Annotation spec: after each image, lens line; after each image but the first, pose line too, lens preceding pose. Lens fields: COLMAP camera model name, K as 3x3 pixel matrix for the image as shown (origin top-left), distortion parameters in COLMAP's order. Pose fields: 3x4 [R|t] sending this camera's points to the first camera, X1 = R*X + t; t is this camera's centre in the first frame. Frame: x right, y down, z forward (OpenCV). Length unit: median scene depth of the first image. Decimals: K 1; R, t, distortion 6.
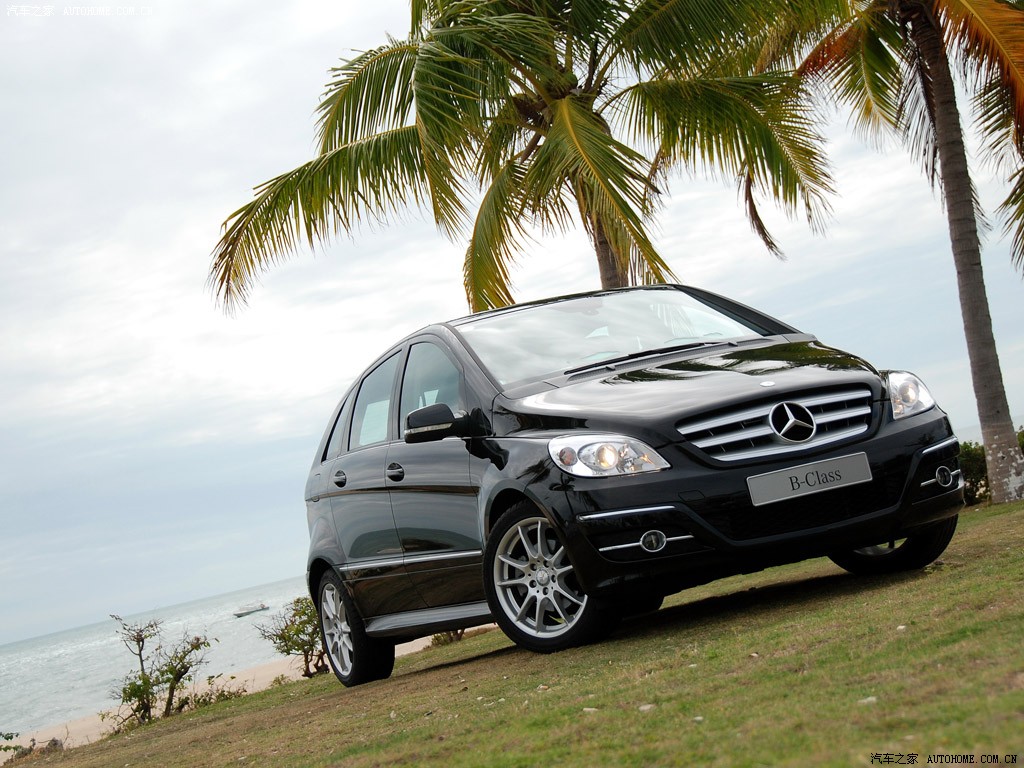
lens RADIAL K [[1926.0, 0, 512.0], [0, 1926.0, 384.0], [0, 0, 1]] dist [0.060807, 0.296751]
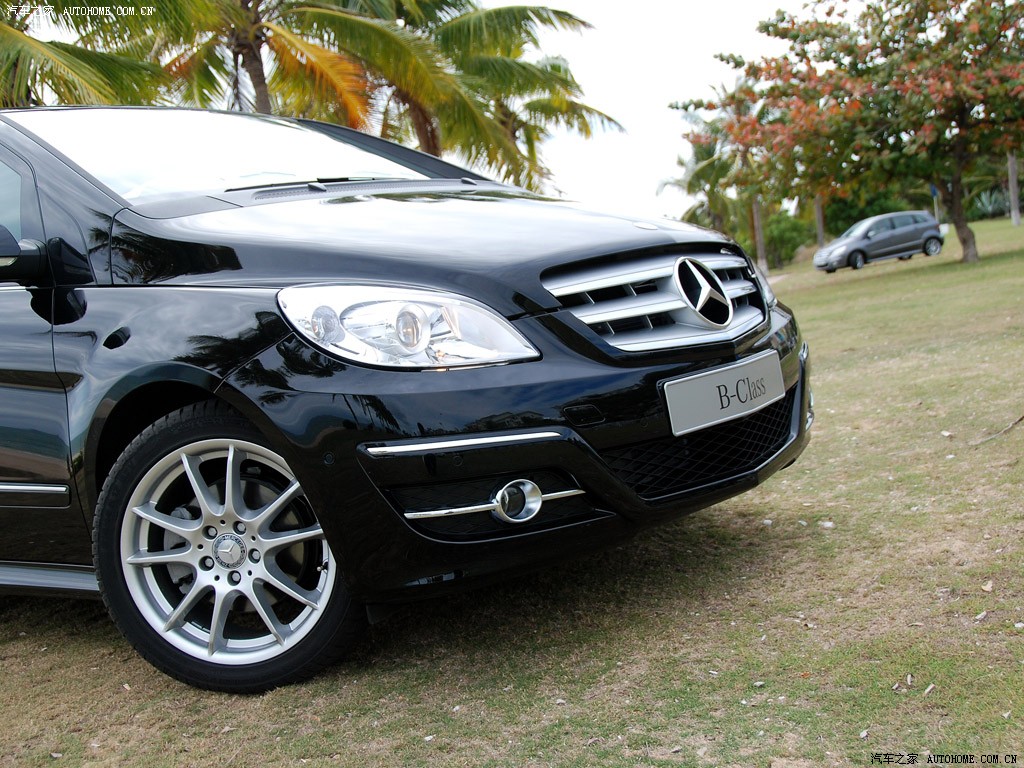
lens RADIAL K [[1133.8, 0, 510.0], [0, 1133.8, 401.3], [0, 0, 1]] dist [-0.018512, 0.007961]
pose [[0.871958, 0.037456, 0.488146, -0.069801], [-0.071334, 0.996149, 0.050986, 0.037586], [-0.484356, -0.079279, 0.871272, 0.690962]]
